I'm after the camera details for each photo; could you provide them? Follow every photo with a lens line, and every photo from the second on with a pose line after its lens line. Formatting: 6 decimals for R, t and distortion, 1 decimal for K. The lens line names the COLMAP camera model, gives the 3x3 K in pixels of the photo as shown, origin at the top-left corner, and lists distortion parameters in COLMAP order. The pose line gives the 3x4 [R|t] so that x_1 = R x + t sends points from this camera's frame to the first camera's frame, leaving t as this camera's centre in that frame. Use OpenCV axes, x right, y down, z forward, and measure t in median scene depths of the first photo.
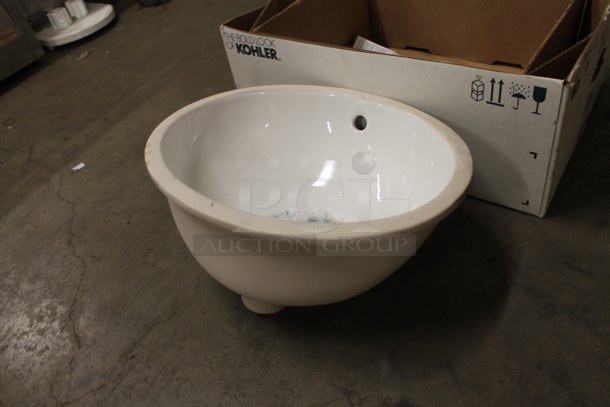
lens RADIAL K [[511.5, 0, 305.0], [0, 511.5, 203.5], [0, 0, 1]] dist [-0.169495, 0.143400]
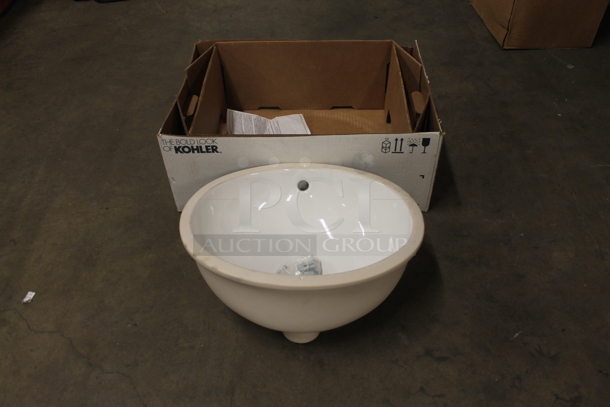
lens RADIAL K [[511.5, 0, 305.0], [0, 511.5, 203.5], [0, 0, 1]] dist [-0.169495, 0.143400]
pose [[0.822226, -0.293468, 0.487670, -0.532378], [0.298291, 0.951911, 0.069910, -0.194078], [-0.484735, 0.087986, 0.870225, -0.175707]]
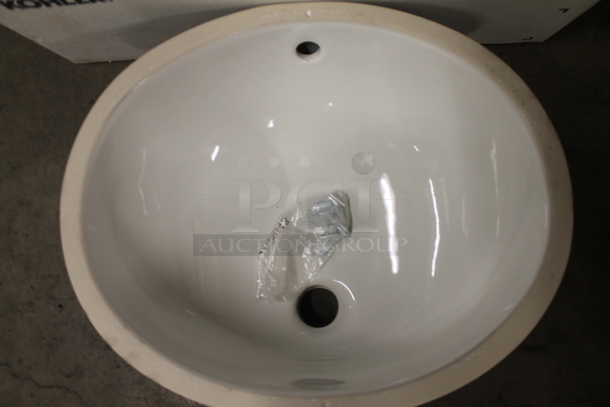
lens RADIAL K [[511.5, 0, 305.0], [0, 511.5, 203.5], [0, 0, 1]] dist [-0.169495, 0.143400]
pose [[0.793291, -0.595710, 0.125772, -0.079923], [0.350728, 0.615980, 0.705378, -0.451387], [-0.497674, -0.515459, 0.697584, 0.438110]]
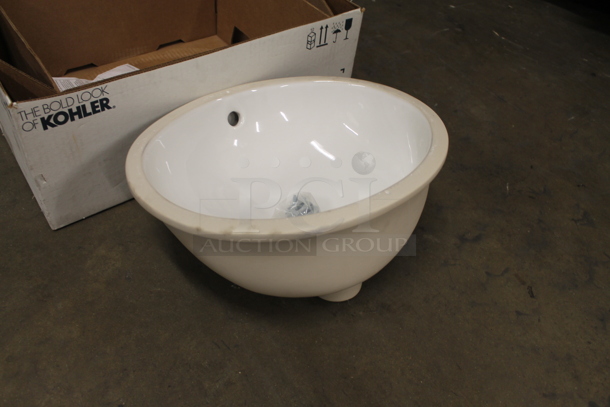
lens RADIAL K [[511.5, 0, 305.0], [0, 511.5, 203.5], [0, 0, 1]] dist [-0.169495, 0.143400]
pose [[0.273848, -0.541141, 0.795094, -0.696596], [0.536631, 0.772019, 0.340608, -0.277302], [-0.798144, 0.333397, 0.501809, 0.411796]]
